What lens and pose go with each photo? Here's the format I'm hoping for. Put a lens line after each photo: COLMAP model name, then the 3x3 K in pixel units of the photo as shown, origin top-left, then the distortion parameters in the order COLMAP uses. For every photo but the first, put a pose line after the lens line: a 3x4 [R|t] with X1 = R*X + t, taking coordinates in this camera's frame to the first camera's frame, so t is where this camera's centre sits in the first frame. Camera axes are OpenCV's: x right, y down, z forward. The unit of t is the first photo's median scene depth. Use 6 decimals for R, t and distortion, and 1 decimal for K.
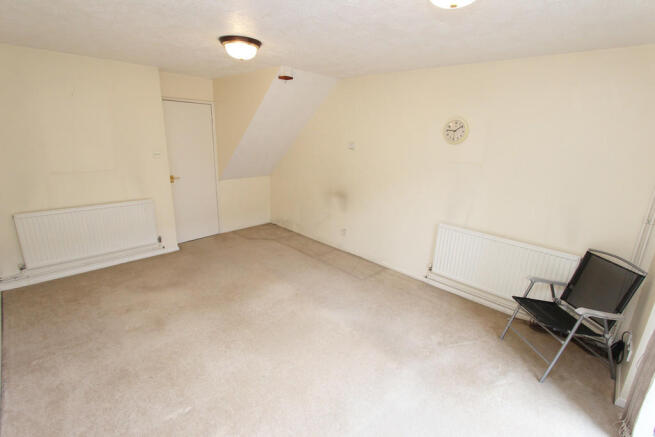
lens RADIAL K [[304.9, 0, 333.0], [0, 304.9, 214.1], [0, 0, 1]] dist [-0.014652, -0.000146]
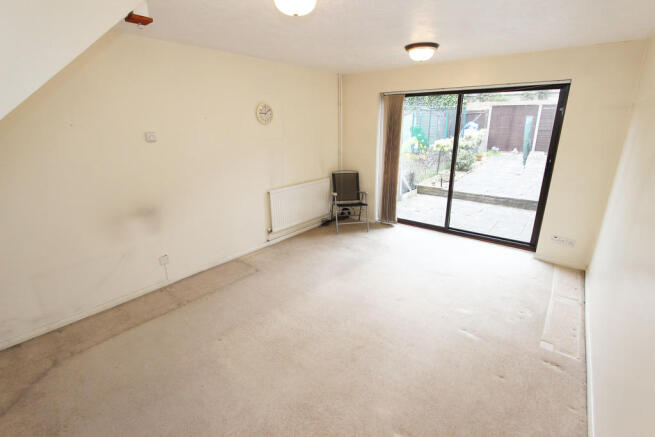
lens RADIAL K [[304.9, 0, 333.0], [0, 304.9, 214.1], [0, 0, 1]] dist [-0.014652, -0.000146]
pose [[-0.097158, -0.318315, 0.942993, -0.796000], [0.265520, 0.904846, 0.332795, -0.210863], [-0.959197, 0.282717, -0.003394, 0.747660]]
